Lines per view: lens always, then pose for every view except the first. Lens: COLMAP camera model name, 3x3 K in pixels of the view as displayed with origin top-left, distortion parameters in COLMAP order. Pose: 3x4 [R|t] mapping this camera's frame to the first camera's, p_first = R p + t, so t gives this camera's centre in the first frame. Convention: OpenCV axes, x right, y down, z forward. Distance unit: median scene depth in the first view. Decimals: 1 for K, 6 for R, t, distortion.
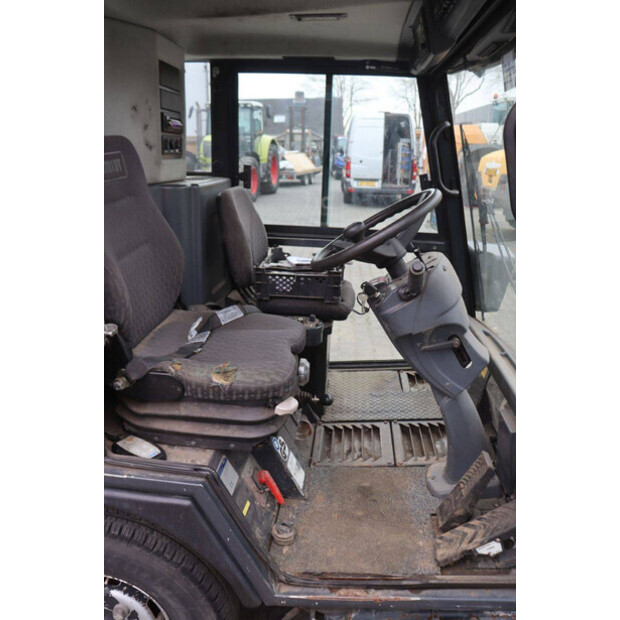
lens RADIAL K [[513.2, 0, 310.5], [0, 513.2, 309.7], [0, 0, 1]] dist [-0.110870, 0.033301]
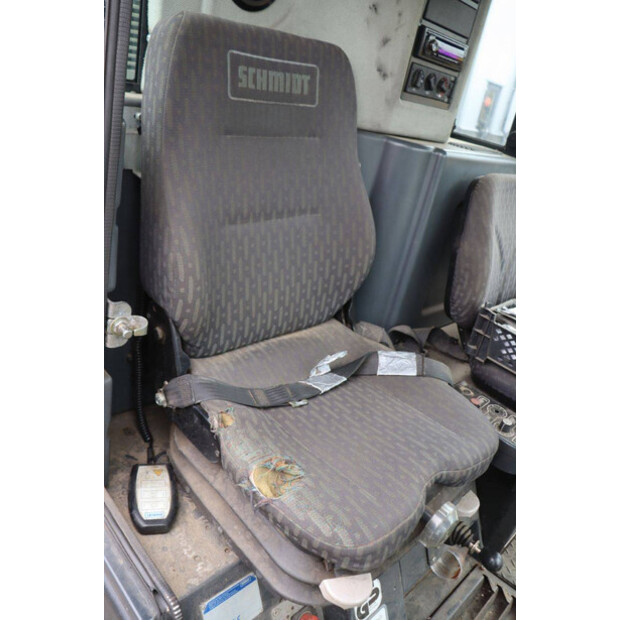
lens RADIAL K [[513.2, 0, 309.3], [0, 513.2, 310.9], [0, 0, 1]] dist [-0.110870, 0.033301]
pose [[0.752218, 0.396305, -0.526413, 0.067001], [-0.365494, 0.915692, 0.167098, -0.120292], [0.548254, 0.066706, 0.833647, 0.438393]]
